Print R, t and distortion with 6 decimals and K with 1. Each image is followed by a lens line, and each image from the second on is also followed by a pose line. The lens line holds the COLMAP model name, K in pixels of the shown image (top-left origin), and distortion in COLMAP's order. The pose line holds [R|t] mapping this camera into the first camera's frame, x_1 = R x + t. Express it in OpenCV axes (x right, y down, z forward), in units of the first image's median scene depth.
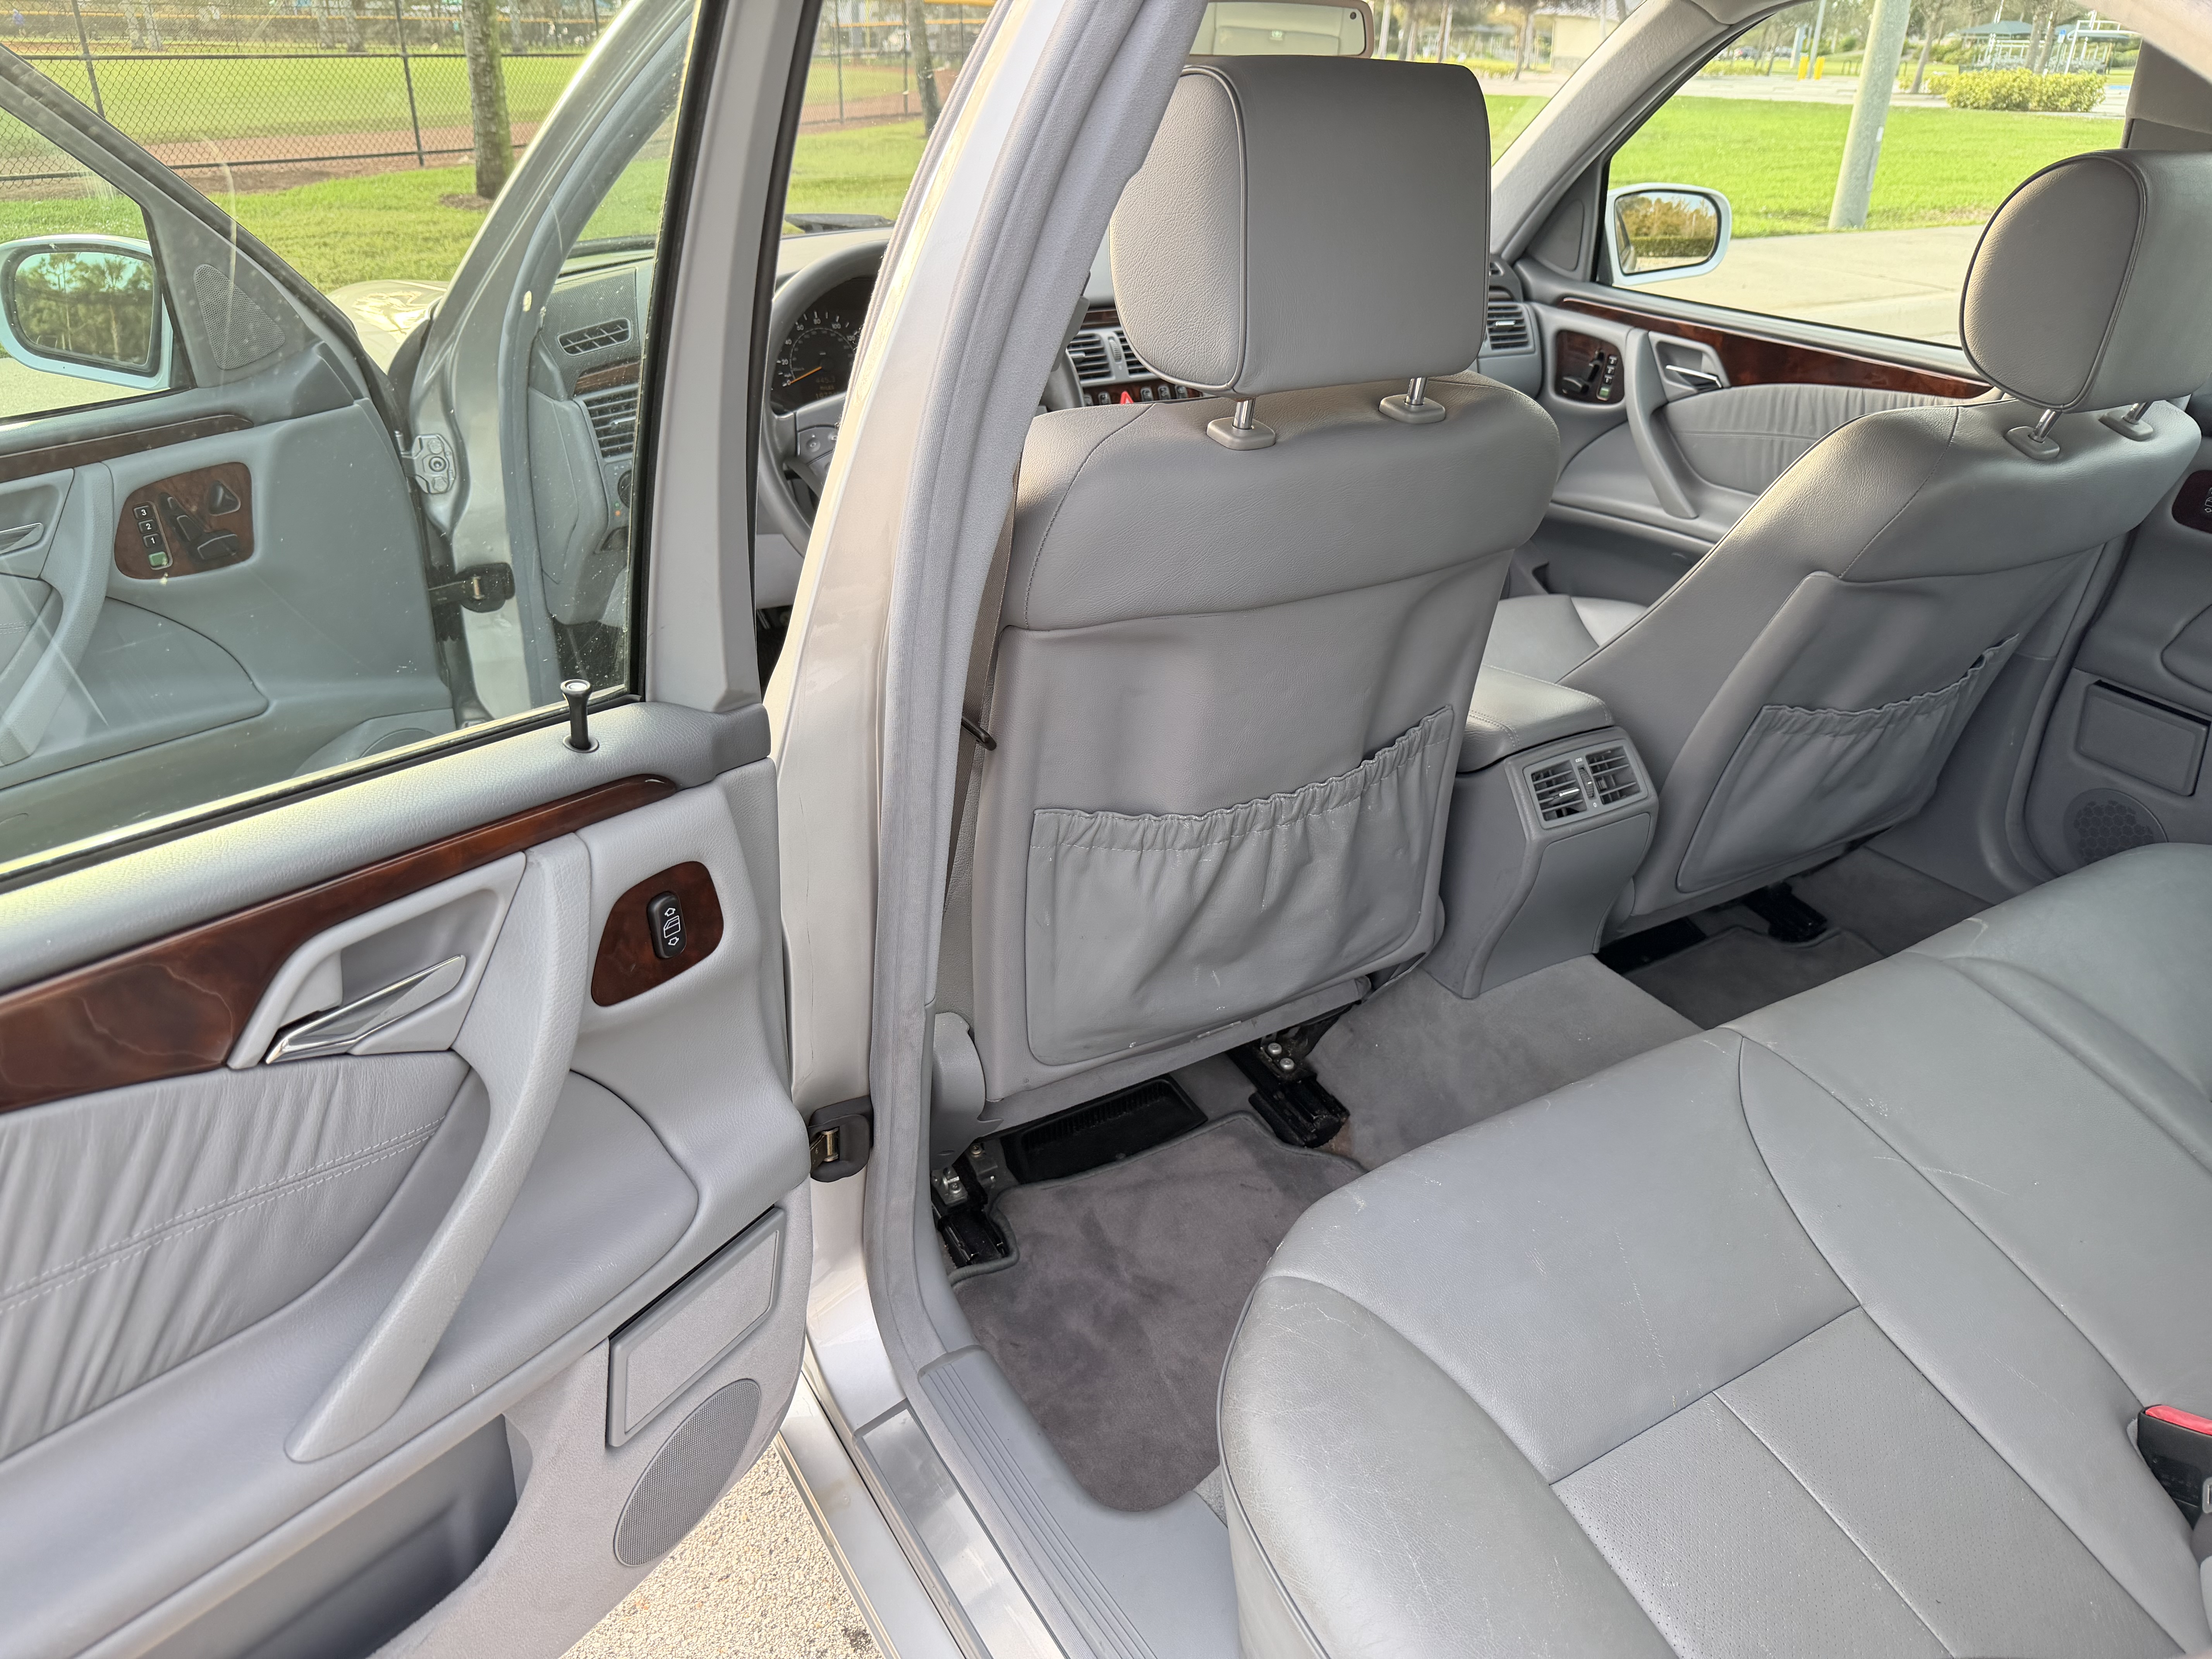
lens RADIAL K [[1550.3, 0, 1105.7], [0, 1550.3, 847.5], [0, 0, 1]] dist [0.114389, -0.184349]
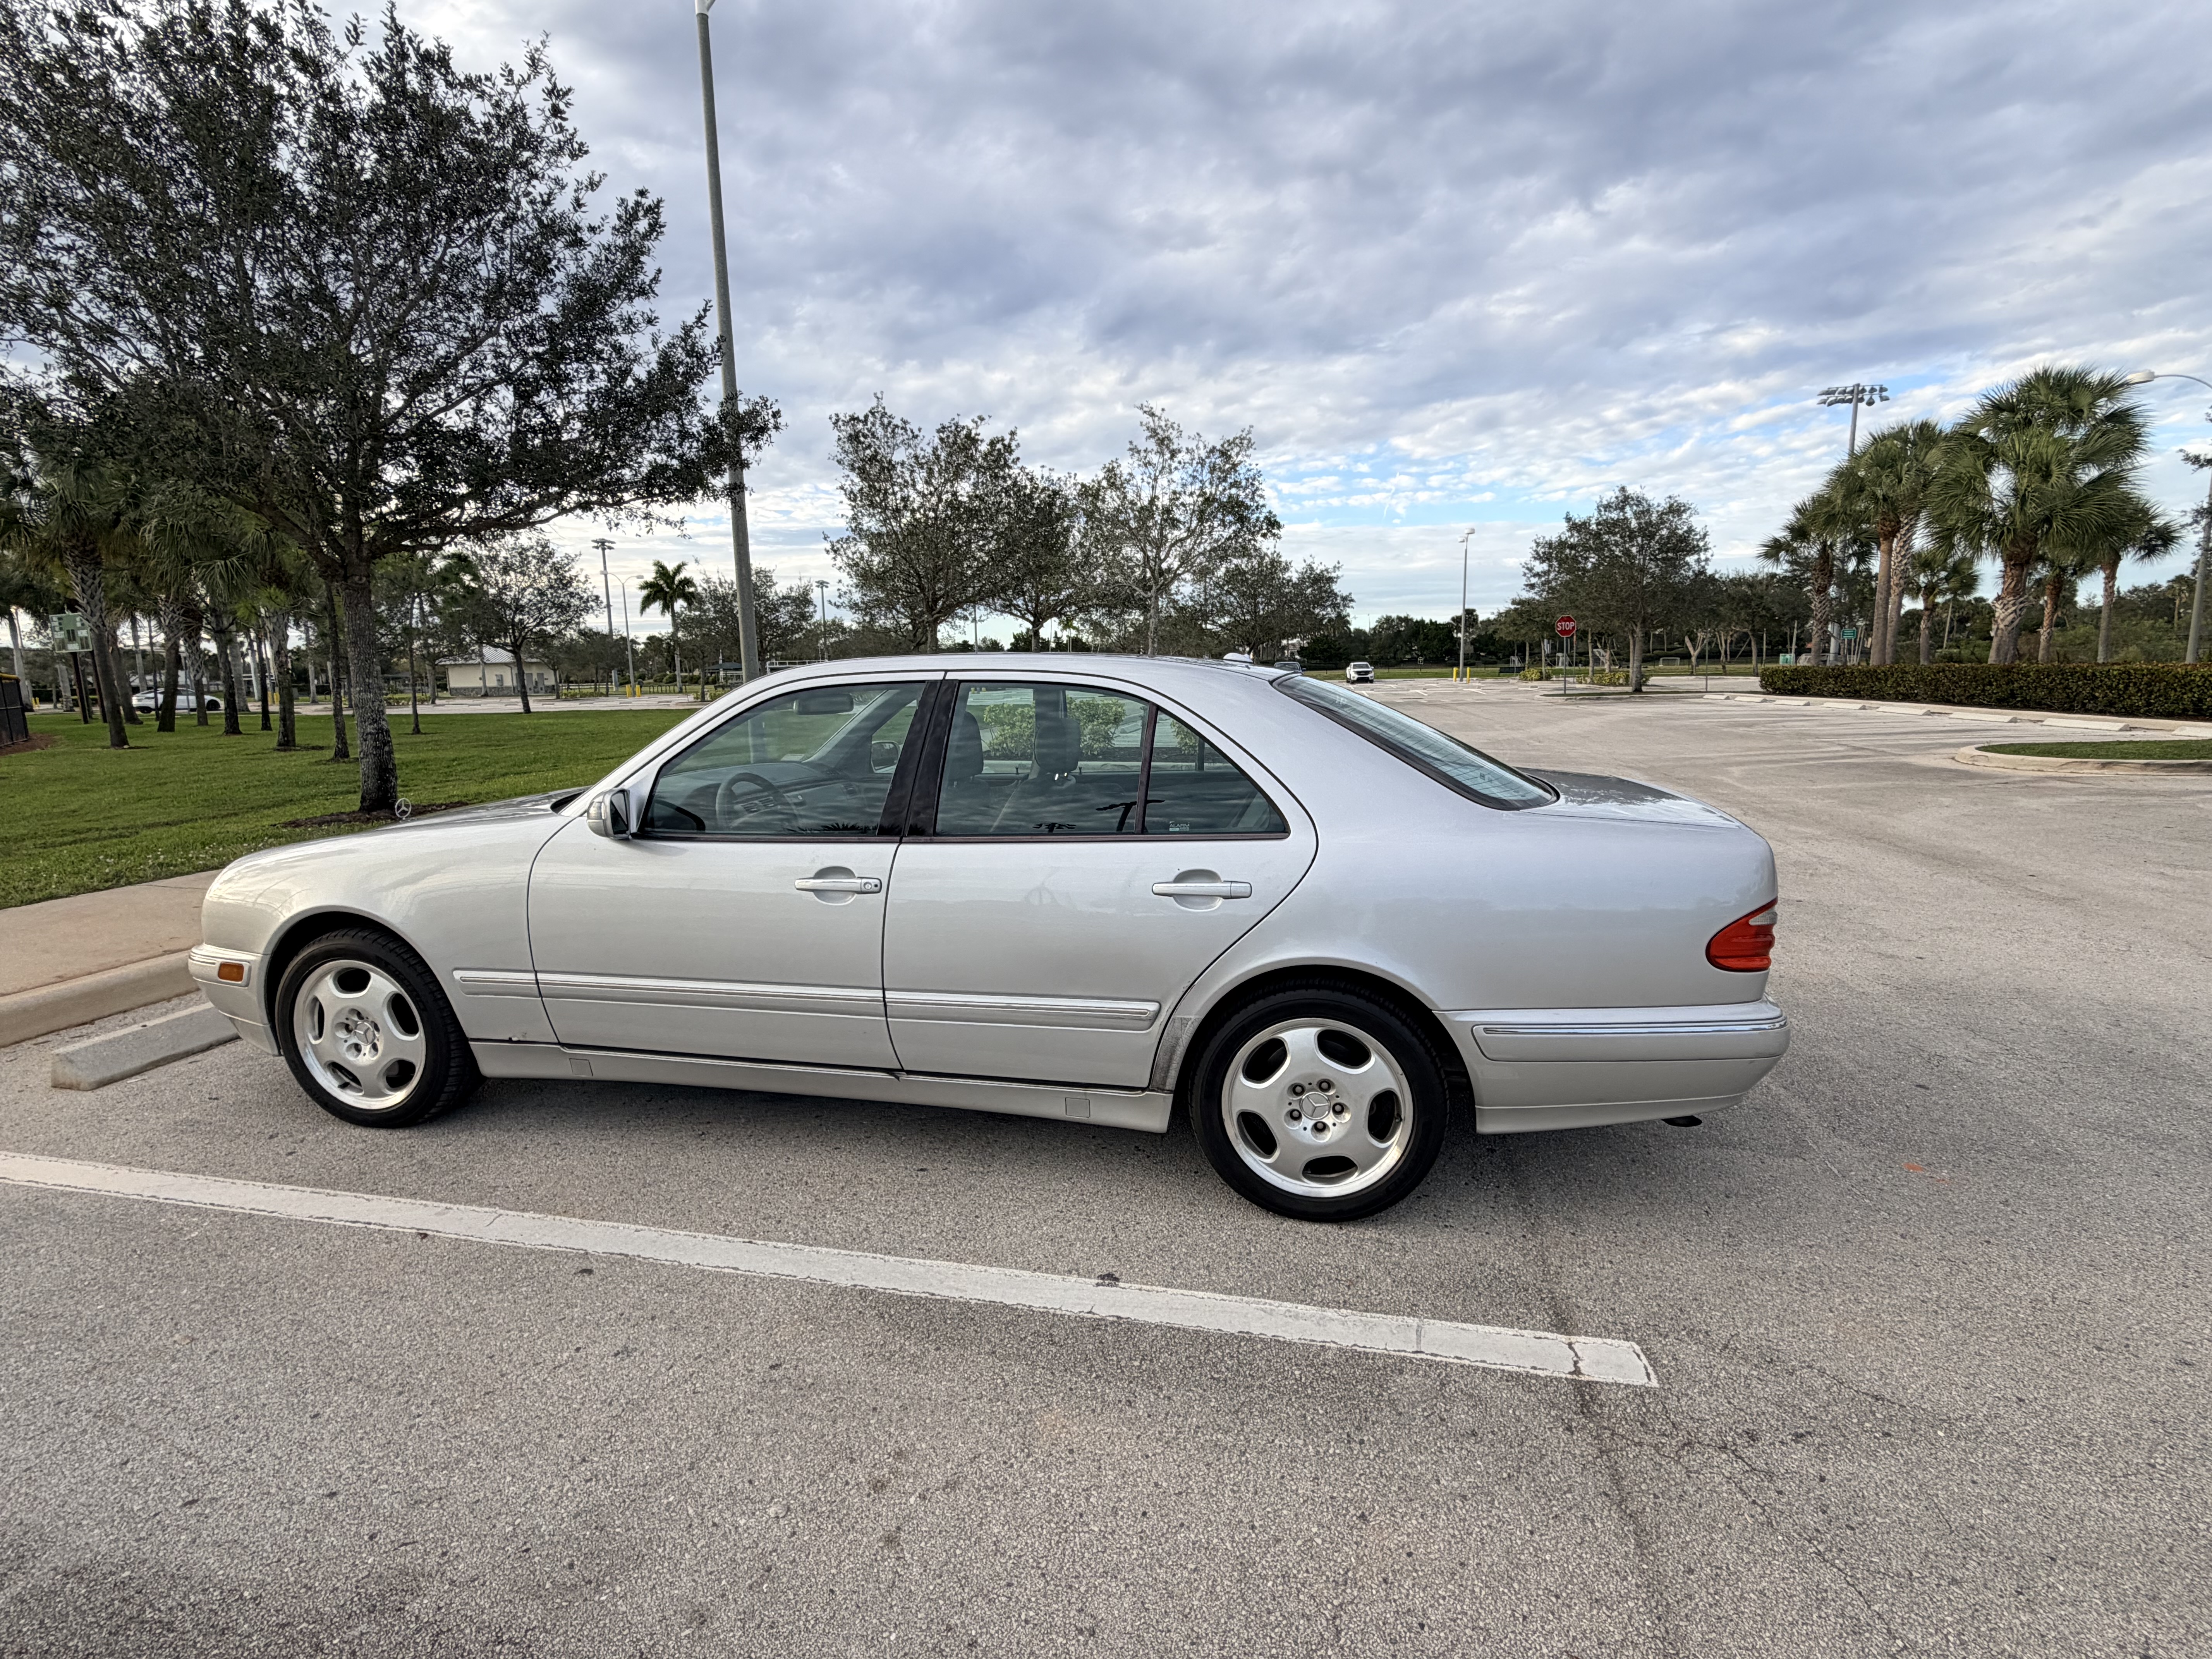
lens RADIAL K [[1047.1, 0, 1119.4], [0, 1047.1, 859.8], [0, 0, 1]] dist [-0.000127, -0.000356]
pose [[0.670616, -0.162678, 0.723747, -1.300195], [0.364793, 0.921855, -0.130806, 0.335791], [-0.645910, 0.351738, 0.677555, -0.910271]]
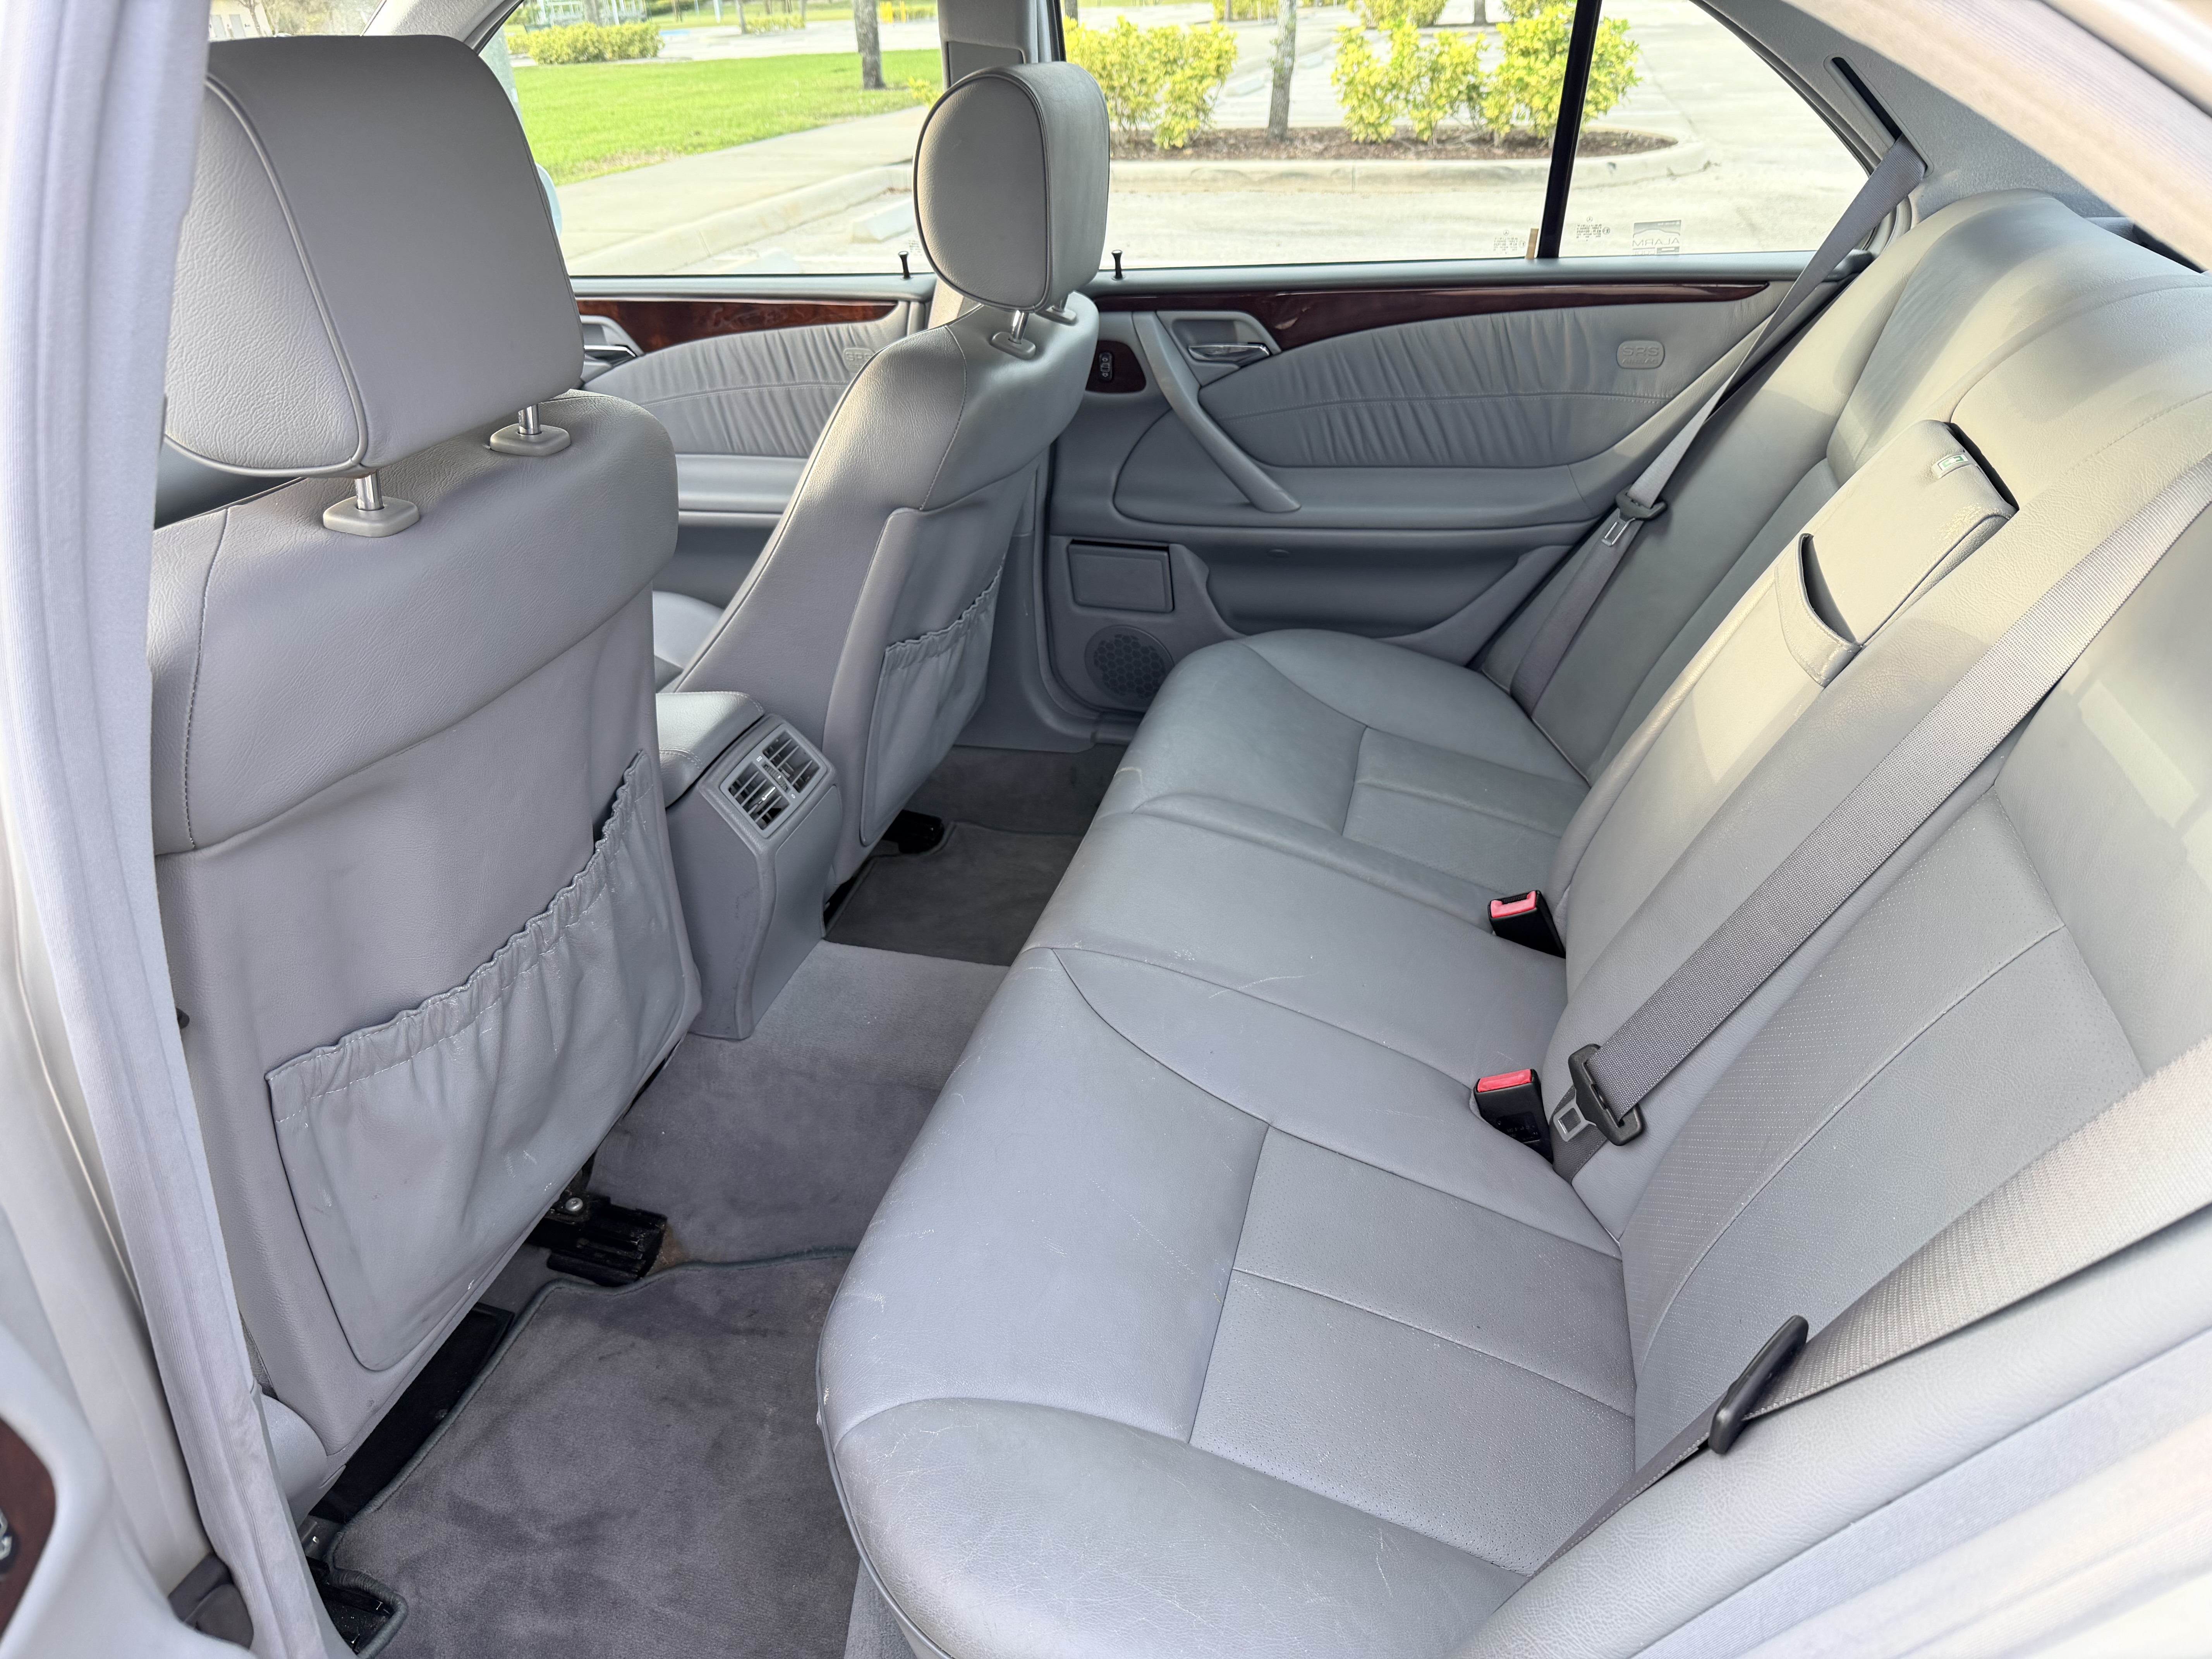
lens RADIAL K [[1567.7, 0, 1110.6], [0, 1567.7, 830.8], [0, 0, 1]] dist [0.091803, -0.148960]
pose [[0.713857, -0.373679, 0.592260, -0.125358], [0.370628, 0.919177, 0.133222, -0.063223], [-0.594174, 0.124407, 0.794657, 0.120234]]
